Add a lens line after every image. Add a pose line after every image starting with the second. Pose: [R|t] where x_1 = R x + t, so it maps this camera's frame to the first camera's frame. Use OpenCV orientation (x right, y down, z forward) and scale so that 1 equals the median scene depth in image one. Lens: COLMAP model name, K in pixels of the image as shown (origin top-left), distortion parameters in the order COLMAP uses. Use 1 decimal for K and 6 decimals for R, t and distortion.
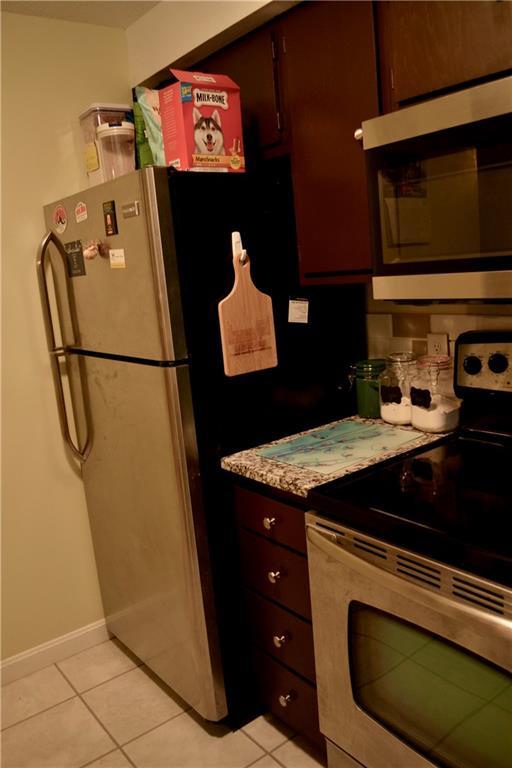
lens RADIAL K [[616.2, 0, 256.0], [0, 616.2, 384.0], [0, 0, 1]] dist [-0.051340, -0.000140]
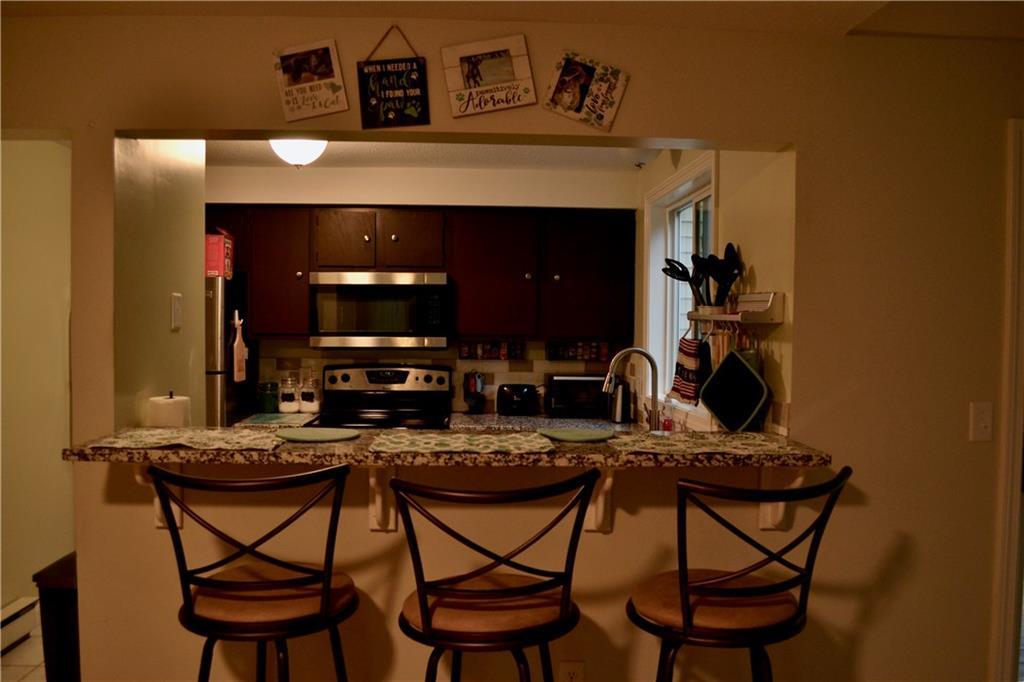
lens RADIAL K [[821.6, 0, 512.0], [0, 821.6, 341.0], [0, 0, 1]] dist [-0.051340, -0.000140]
pose [[0.566996, 0.075033, 0.820296, -1.620382], [0.099909, 0.982226, -0.158903, 0.345856], [-0.817639, 0.172053, 0.549422, -1.111879]]
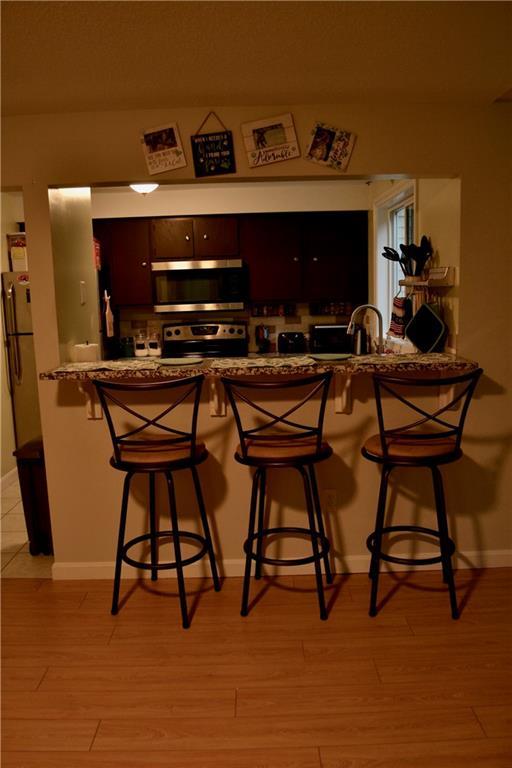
lens RADIAL K [[616.2, 0, 256.0], [0, 616.2, 384.0], [0, 0, 1]] dist [-0.051340, -0.000140]
pose [[0.604028, -0.048103, 0.795510, -1.937136], [0.129528, 0.990831, -0.038436, 0.408693], [-0.786366, 0.126257, 0.604721, -1.299622]]
